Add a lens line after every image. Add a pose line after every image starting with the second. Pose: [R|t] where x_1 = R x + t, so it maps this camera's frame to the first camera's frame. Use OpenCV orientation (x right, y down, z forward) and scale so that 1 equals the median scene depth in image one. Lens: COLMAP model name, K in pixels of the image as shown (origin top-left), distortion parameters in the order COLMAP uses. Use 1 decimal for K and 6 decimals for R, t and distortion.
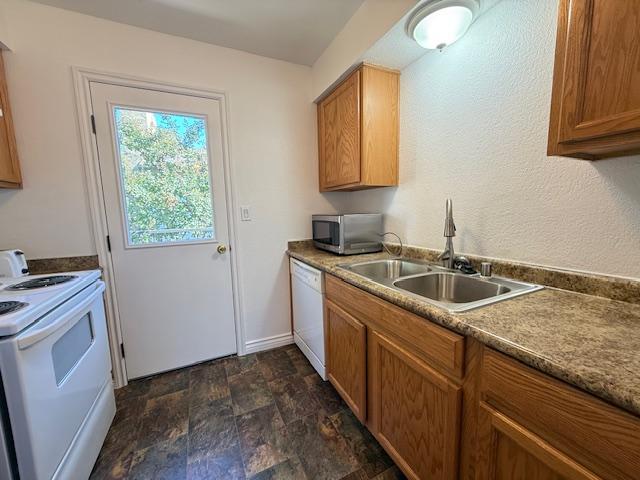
lens RADIAL K [[257.8, 0, 321.2], [0, 257.8, 239.4], [0, 0, 1]] dist [0.000734, -0.000087]
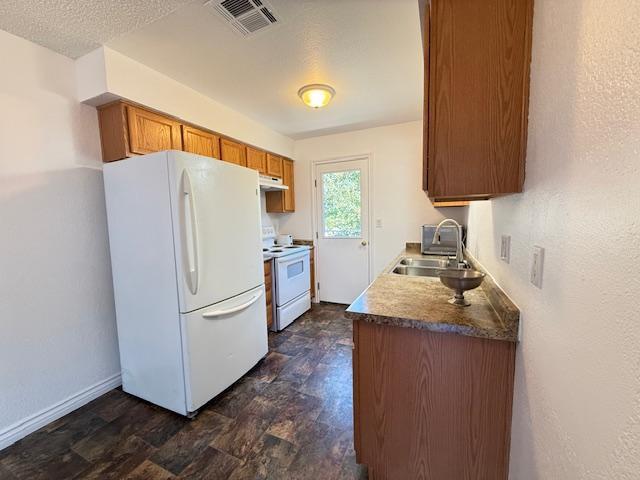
lens RADIAL K [[257.8, 0, 320.5], [0, 257.8, 241.2], [0, 0, 1]] dist [0.000734, -0.000087]
pose [[0.641346, 0.080237, -0.763044, 0.895098], [-0.081347, 0.996022, 0.036362, -0.018356], [0.762927, 0.038751, 0.645322, -0.409214]]
